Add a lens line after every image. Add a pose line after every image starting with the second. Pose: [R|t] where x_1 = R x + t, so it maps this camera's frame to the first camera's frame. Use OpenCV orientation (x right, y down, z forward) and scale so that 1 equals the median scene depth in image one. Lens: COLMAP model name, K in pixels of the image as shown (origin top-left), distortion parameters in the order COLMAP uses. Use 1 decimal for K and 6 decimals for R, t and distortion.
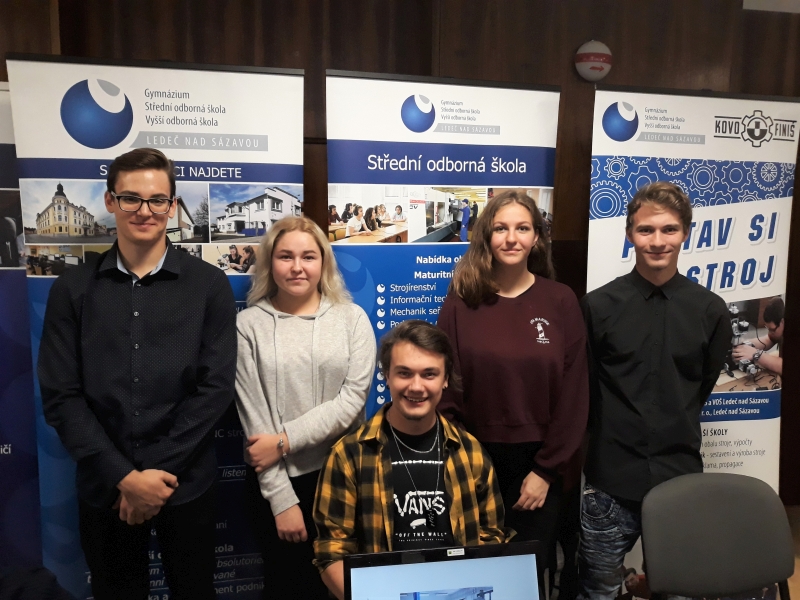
lens RADIAL K [[643.5, 0, 400.0], [0, 643.5, 300.0], [0, 0, 1]] dist [0.075501, -0.148278]
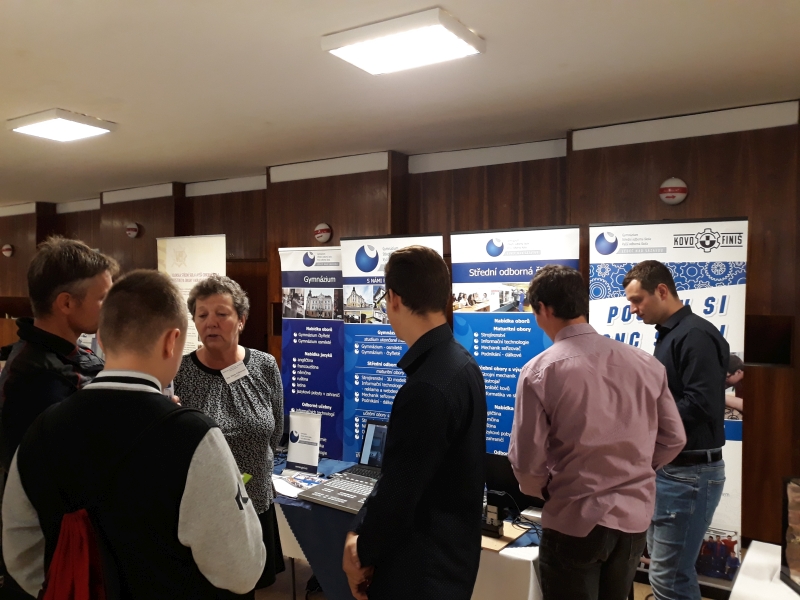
lens RADIAL K [[643.5, 0, 400.0], [0, 643.5, 300.0], [0, 0, 1]] dist [0.075501, -0.148278]
pose [[0.741946, 0.000110, -0.670460, 1.092580], [-0.076459, 0.993490, -0.084449, 0.059752], [0.666086, 0.113919, 0.737124, -0.610981]]
